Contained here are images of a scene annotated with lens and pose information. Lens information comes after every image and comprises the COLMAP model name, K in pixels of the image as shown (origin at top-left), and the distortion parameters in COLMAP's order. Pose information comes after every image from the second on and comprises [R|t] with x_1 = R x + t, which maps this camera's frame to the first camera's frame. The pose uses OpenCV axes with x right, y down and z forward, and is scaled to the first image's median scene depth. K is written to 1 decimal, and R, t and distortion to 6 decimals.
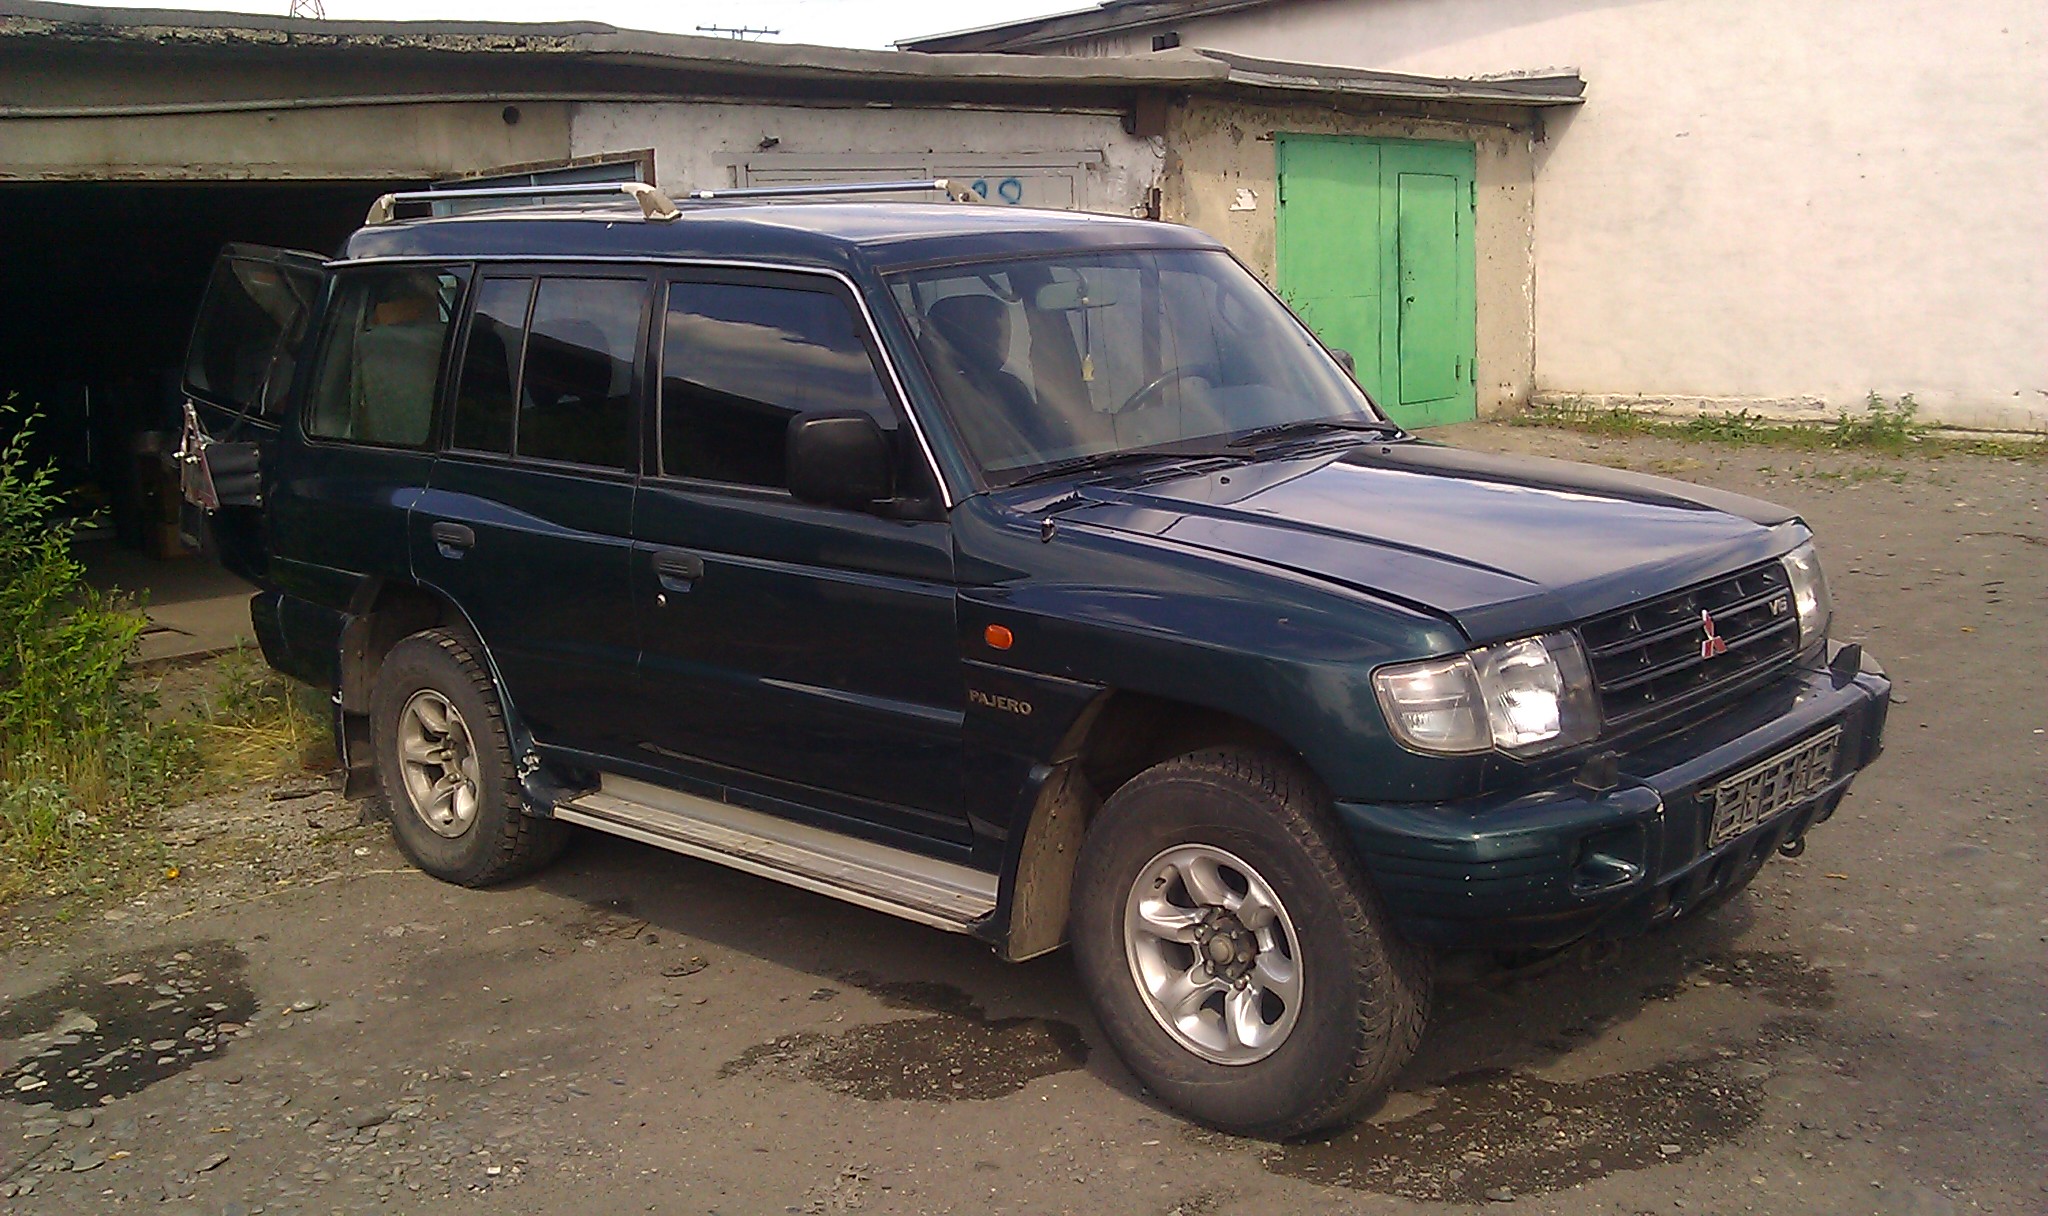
lens RADIAL K [[2093.6, 0, 1024.0], [0, 2093.6, 608.0], [0, 0, 1]] dist [0.108158, -0.301317]
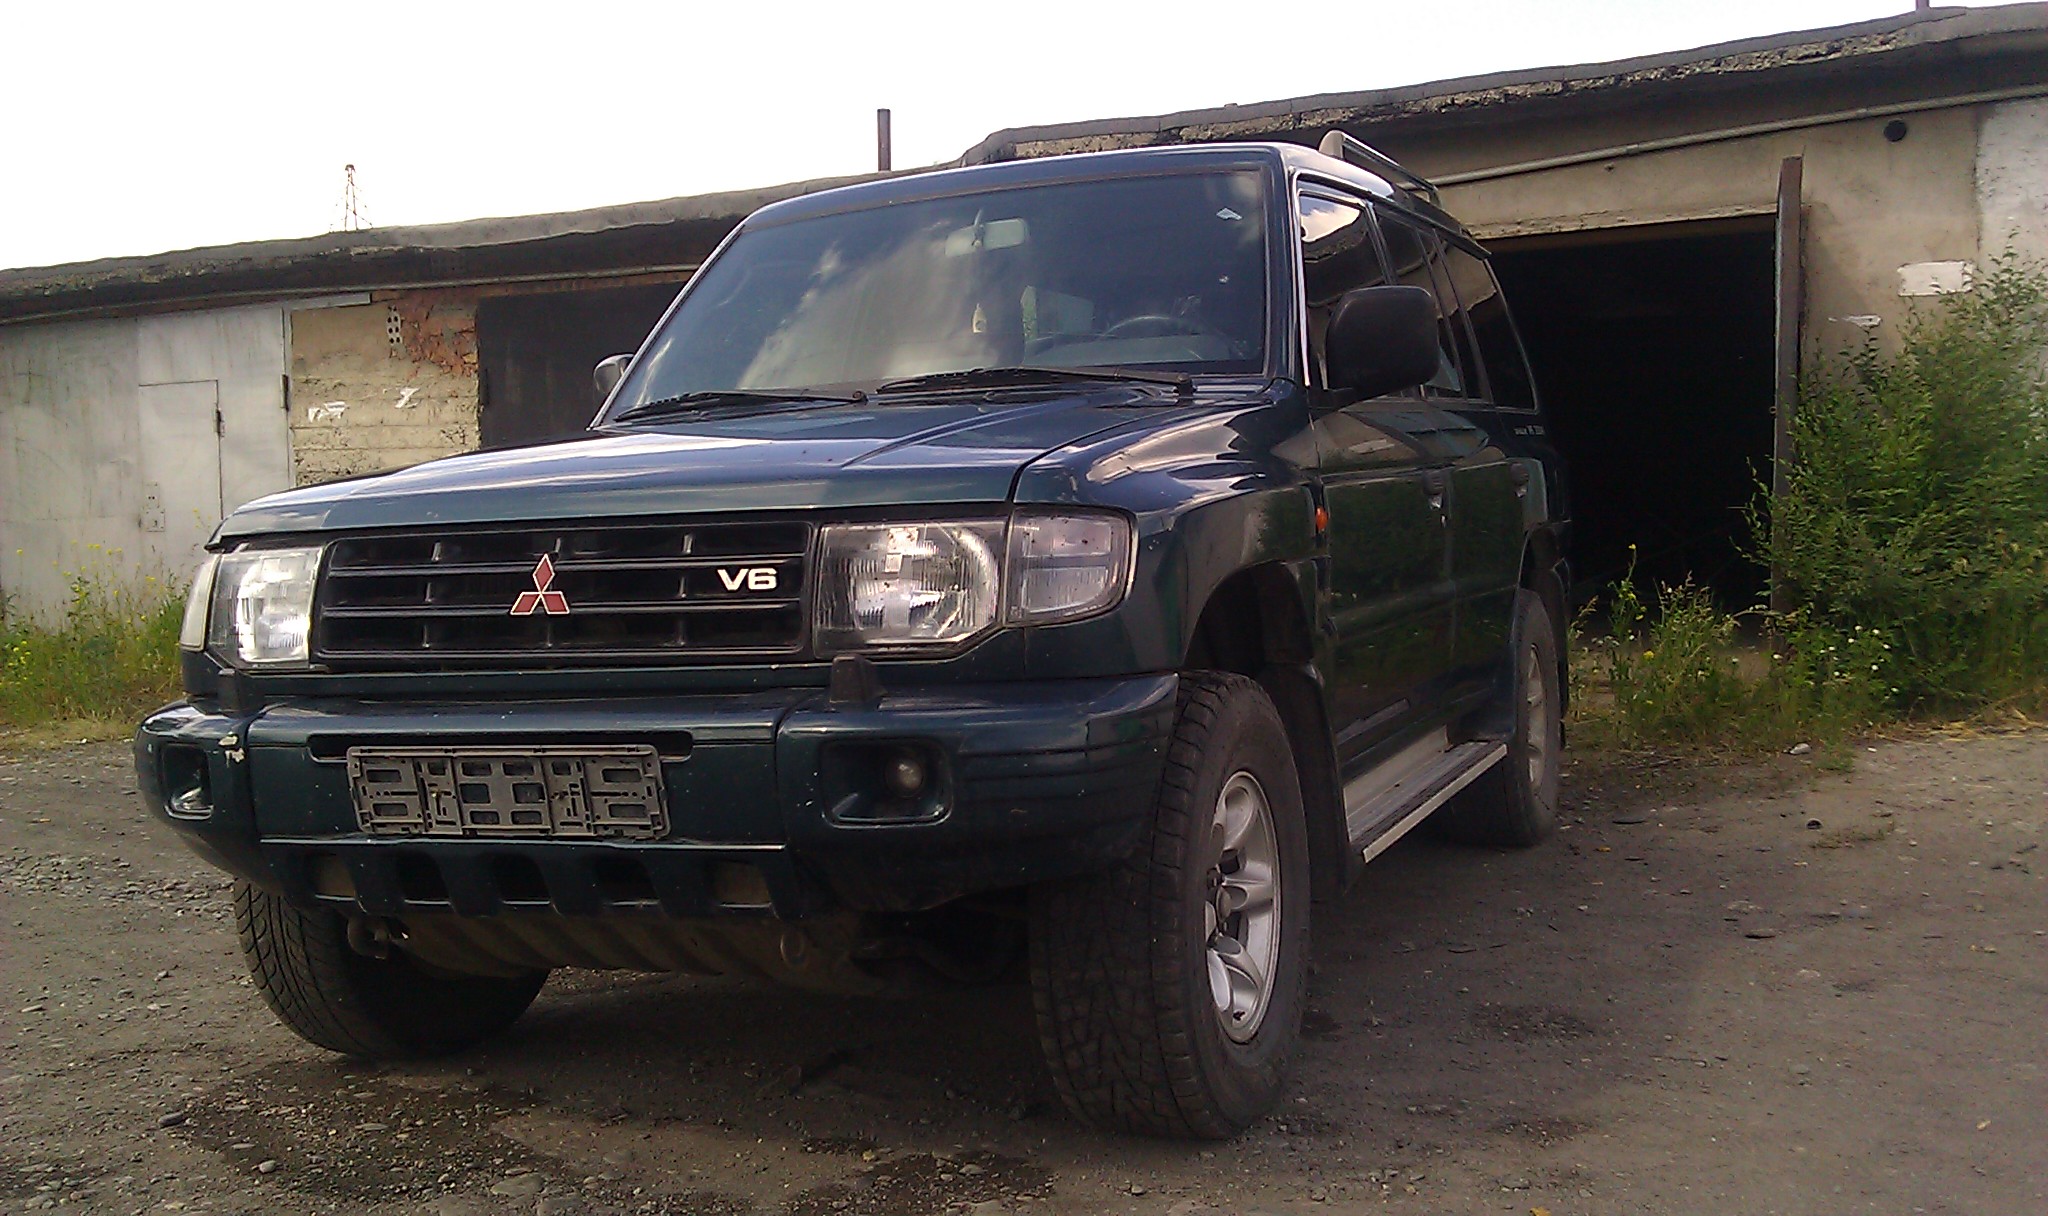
lens RADIAL K [[2179.4, 0, 1001.6], [0, 2179.4, 525.8], [0, 0, 1]] dist [0.071624, -0.270726]
pose [[0.316453, 0.037597, -0.947863, 0.551175], [-0.134431, 0.990907, -0.005577, -0.020311], [0.939034, 0.129187, 0.318630, 0.433863]]
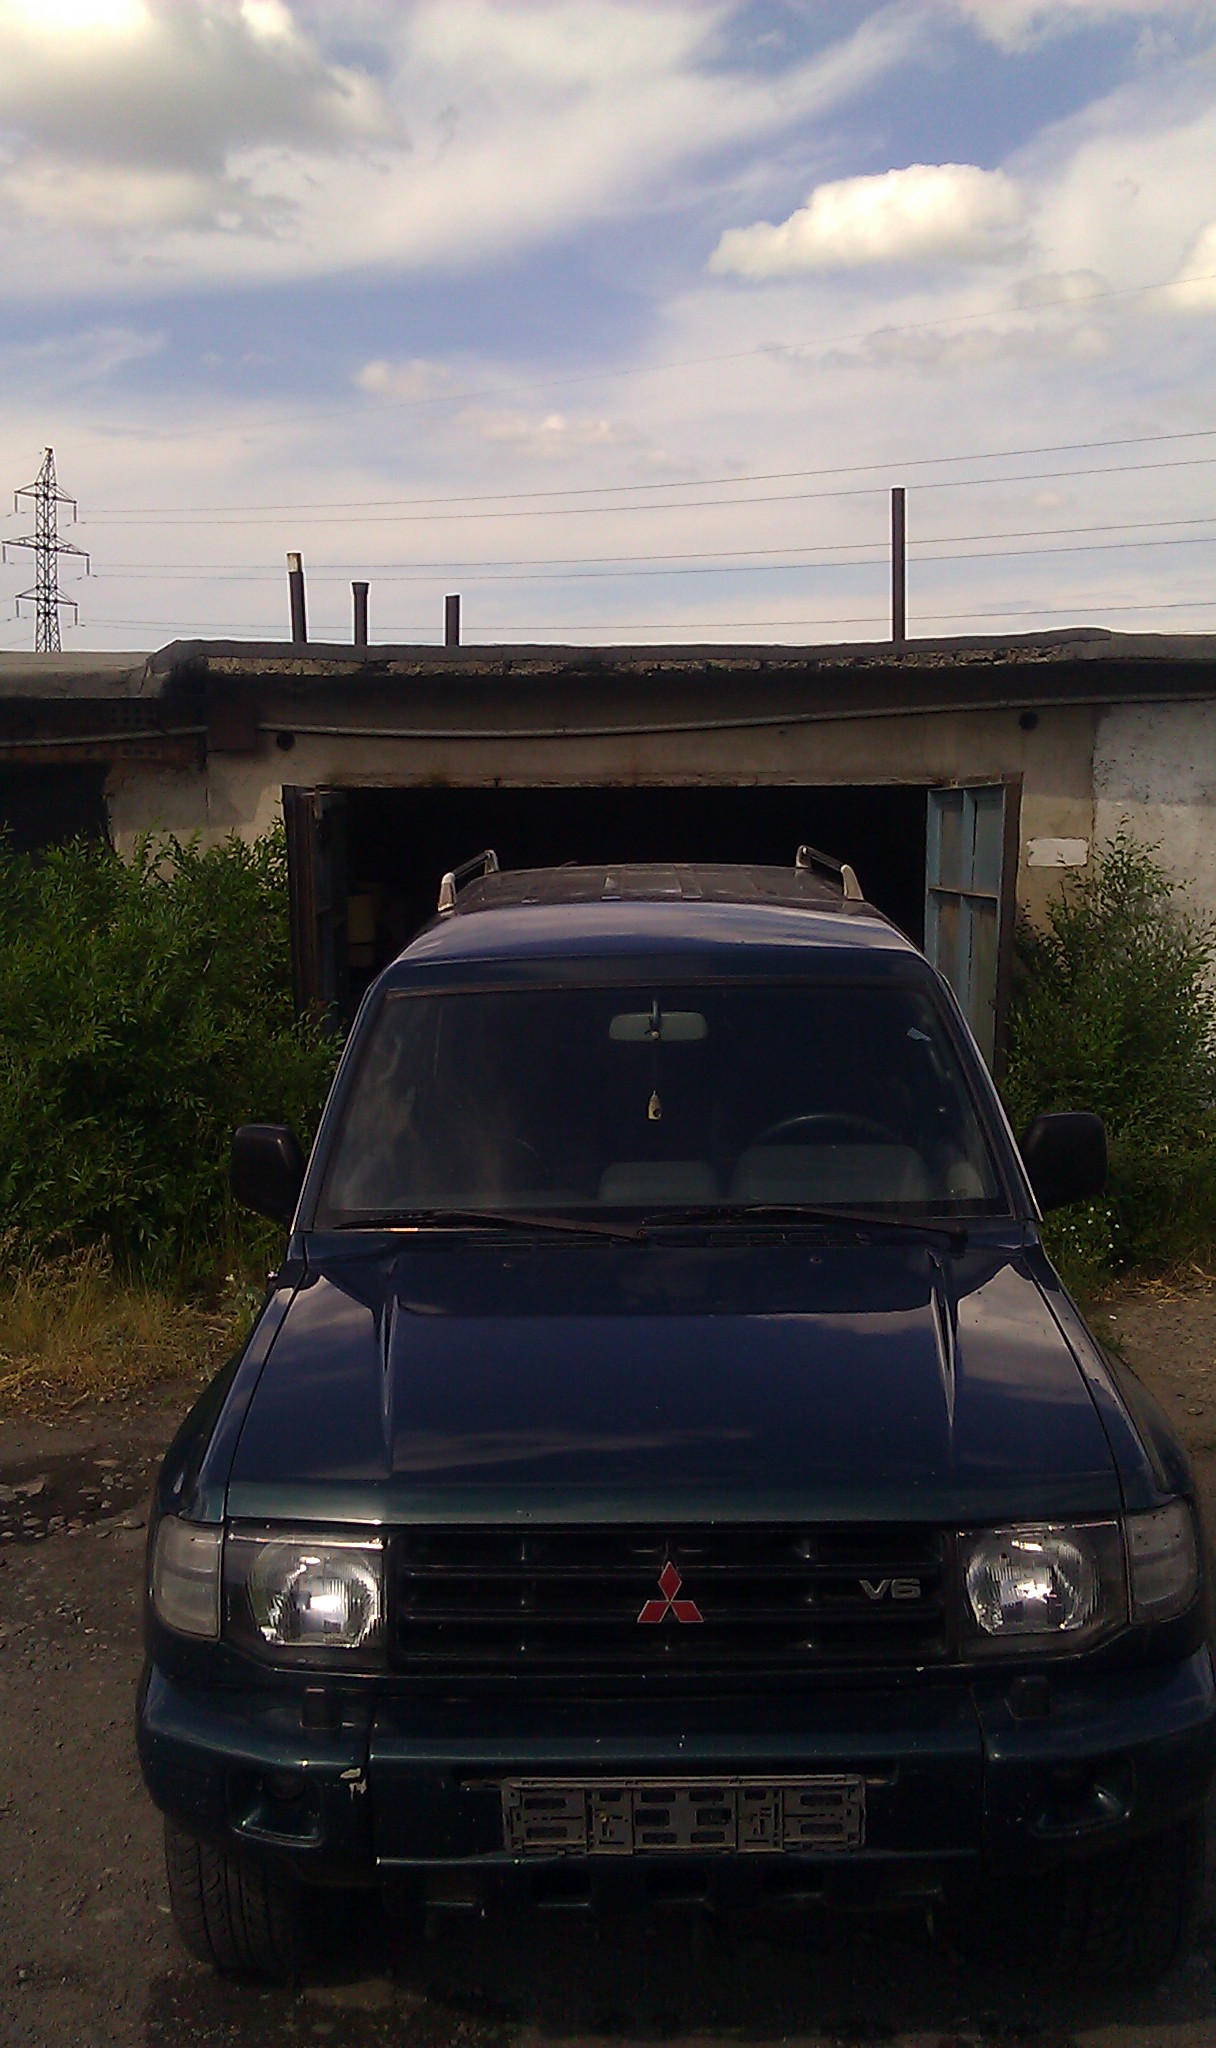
lens RADIAL K [[2093.6, 0, 608.0], [0, 2093.6, 1024.0], [0, 0, 1]] dist [0.108158, -0.301317]
pose [[0.652641, 0.122539, -0.747692, 0.436127], [-0.140041, 0.989341, 0.039905, -0.113641], [0.744613, 0.078663, 0.662845, 0.219905]]
